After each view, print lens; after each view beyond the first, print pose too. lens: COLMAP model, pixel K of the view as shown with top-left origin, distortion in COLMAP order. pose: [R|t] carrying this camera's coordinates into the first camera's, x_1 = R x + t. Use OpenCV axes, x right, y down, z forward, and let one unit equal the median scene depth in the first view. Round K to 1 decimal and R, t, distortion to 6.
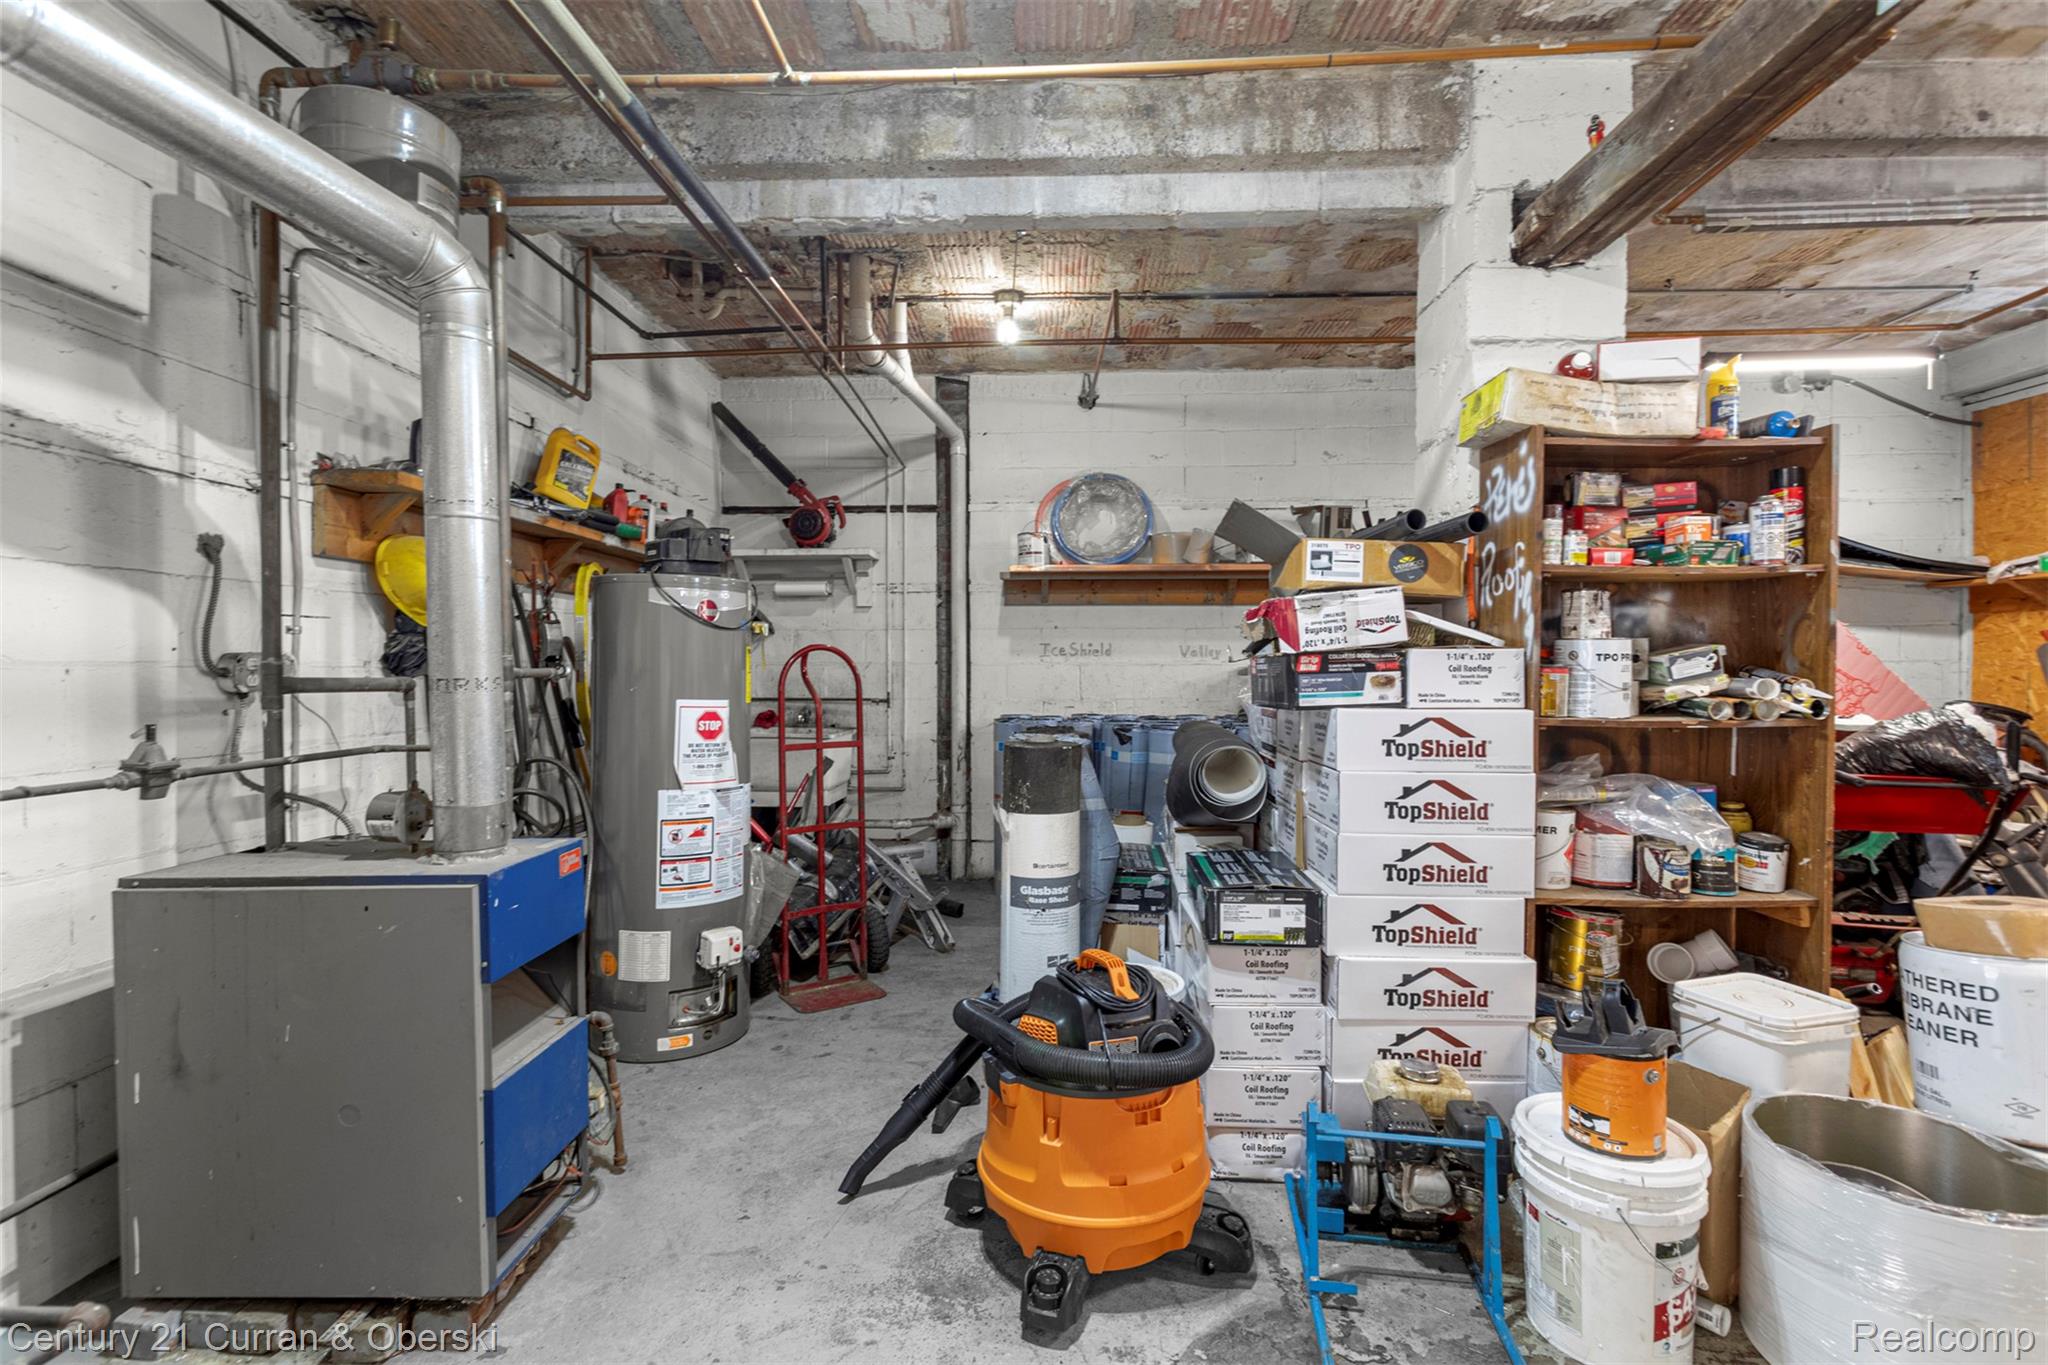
lens RADIAL K [[985.1, 0, 1013.8], [0, 985.1, 670.5], [0, 0, 1]] dist [0.002988, 0.002409]
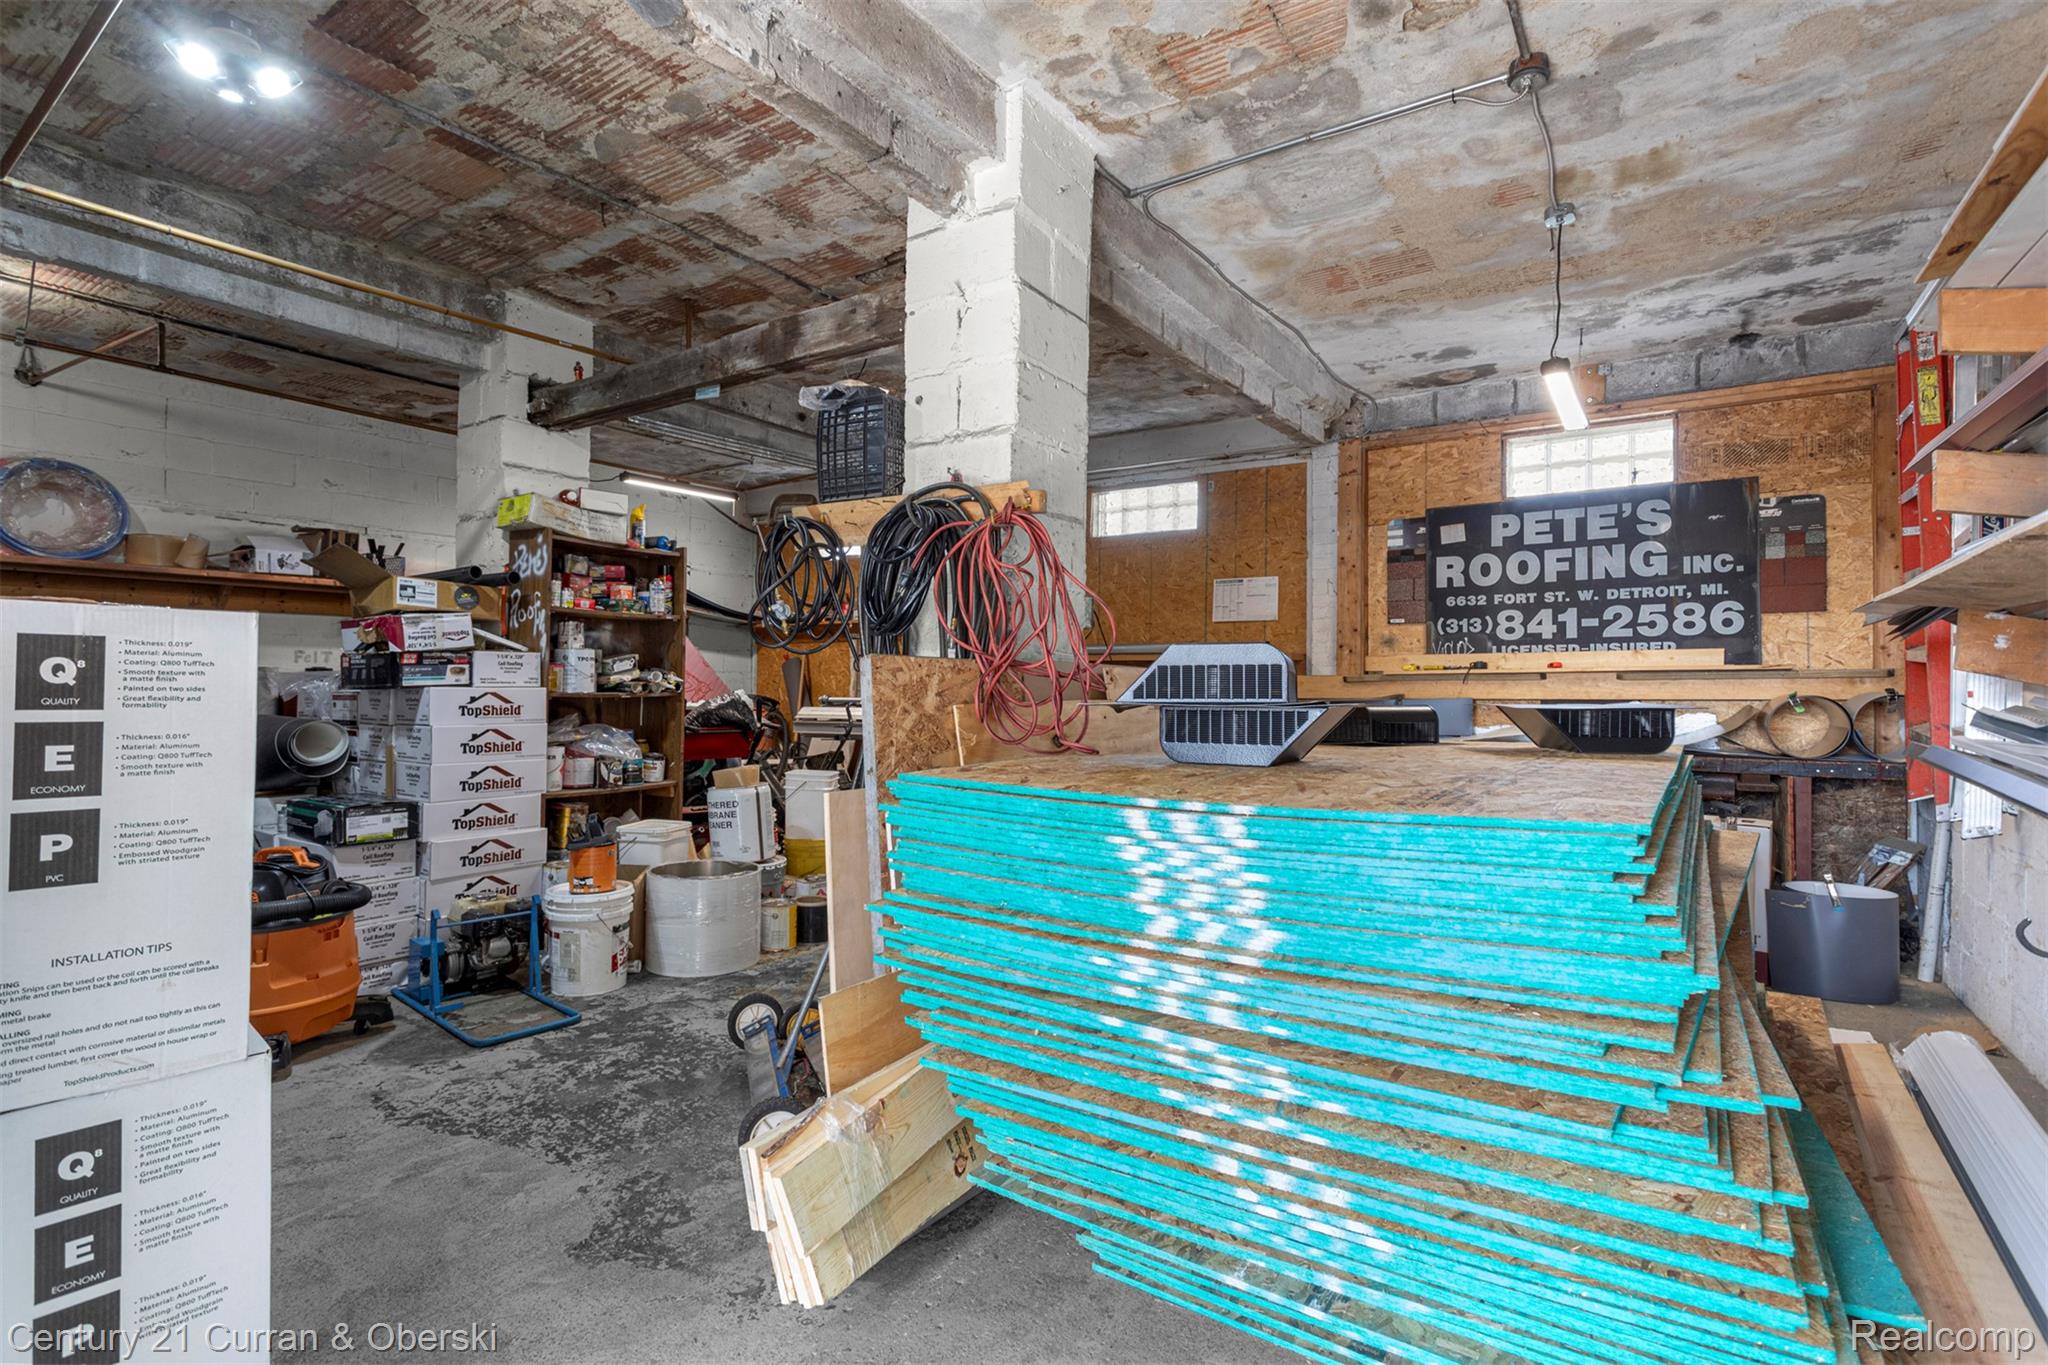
lens RADIAL K [[985.1, 0, 1014.3], [0, 985.1, 674.7], [0, 0, 1]] dist [0.002988, 0.002409]
pose [[0.537702, 0.010682, 0.843067, -0.501771], [0.000287, 0.999917, -0.012852, 0.038865], [-0.843135, 0.007153, 0.537654, -0.646187]]
